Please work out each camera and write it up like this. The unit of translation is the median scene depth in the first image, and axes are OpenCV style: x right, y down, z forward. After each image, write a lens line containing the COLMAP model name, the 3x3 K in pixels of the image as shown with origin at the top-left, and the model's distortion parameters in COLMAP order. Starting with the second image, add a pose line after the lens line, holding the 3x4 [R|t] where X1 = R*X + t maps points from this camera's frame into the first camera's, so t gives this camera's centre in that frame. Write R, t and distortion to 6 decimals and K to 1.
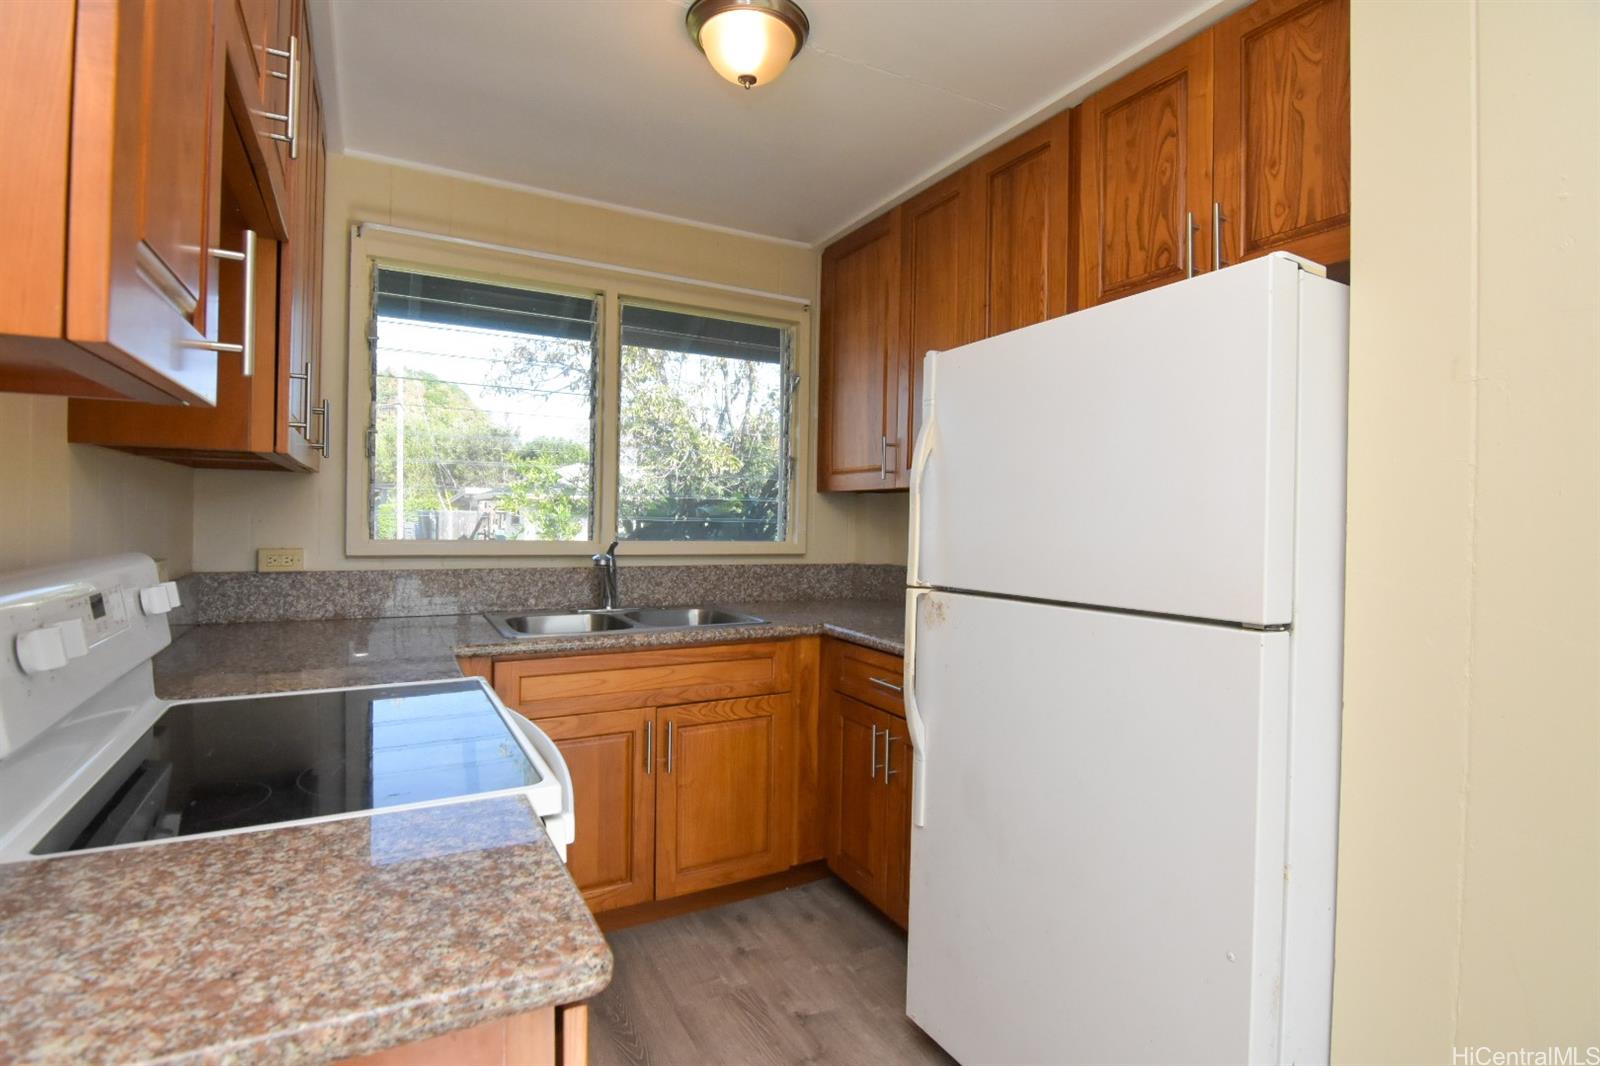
lens RADIAL K [[760.8, 0, 794.0], [0, 760.8, 522.2], [0, 0, 1]] dist [-0.002475, -0.013553]
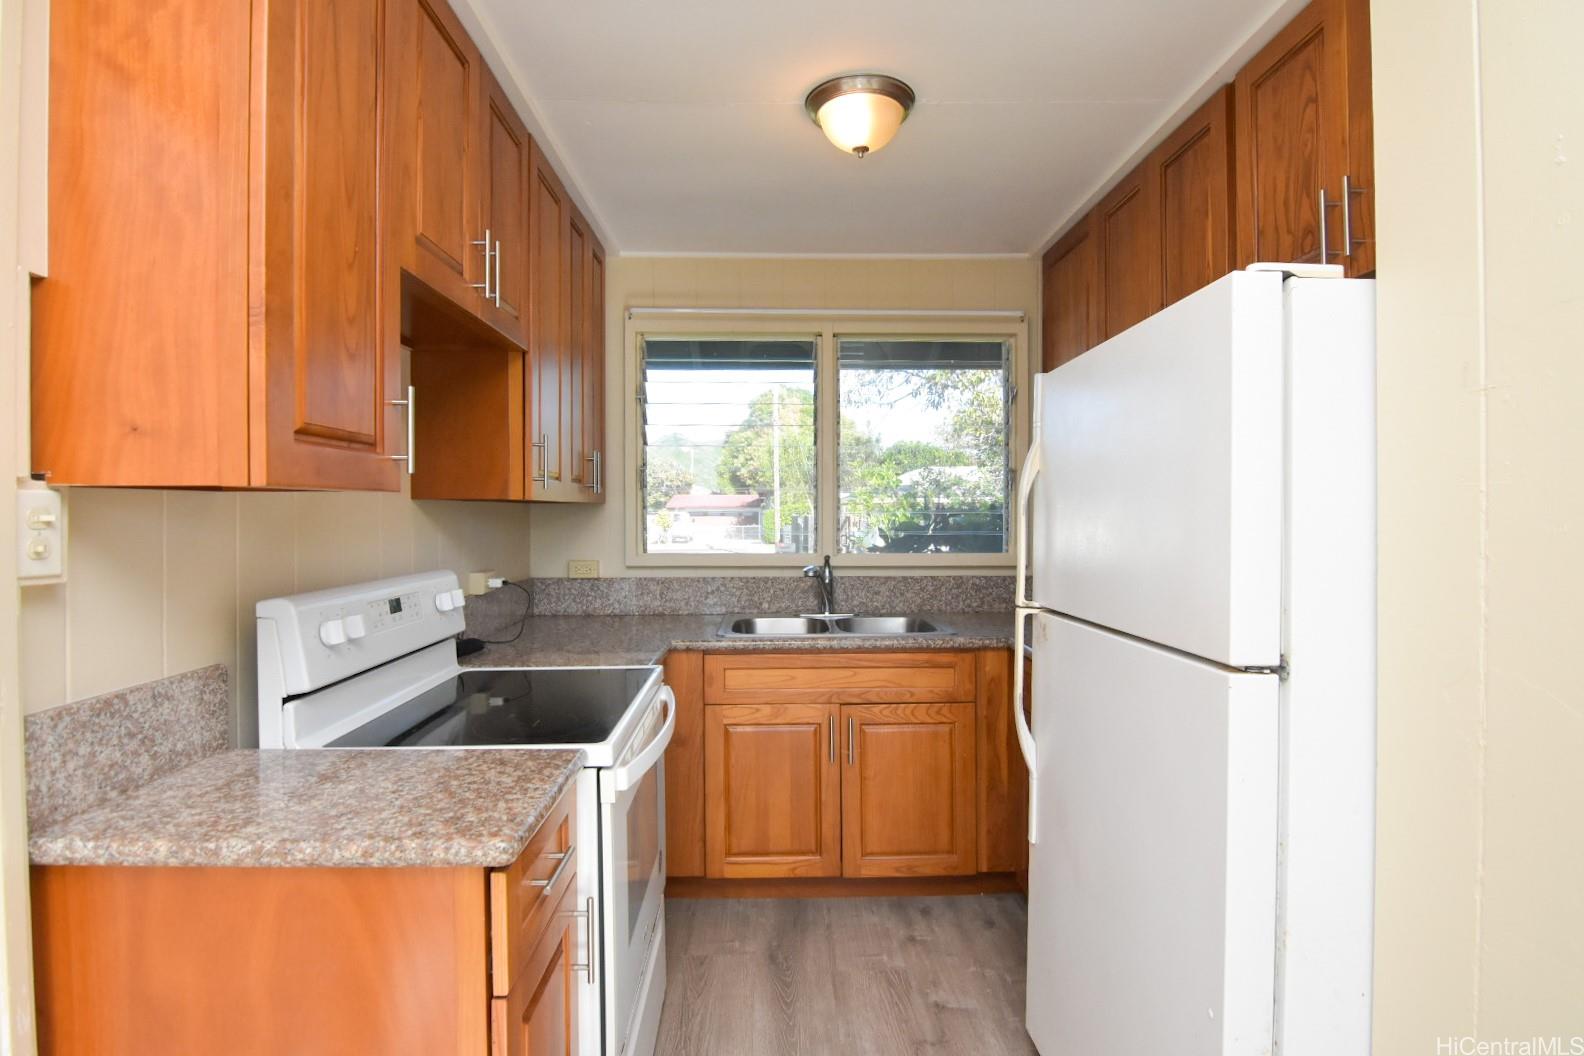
lens RADIAL K [[767.7, 0, 793.5], [0, 767.7, 517.0], [0, 0, 1]] dist [-0.001185, -0.014686]
pose [[0.892703, -0.018696, -0.450257, 0.290435], [0.015782, 0.999823, -0.010226, -0.024674], [0.450369, 0.002023, 0.892840, -0.047776]]
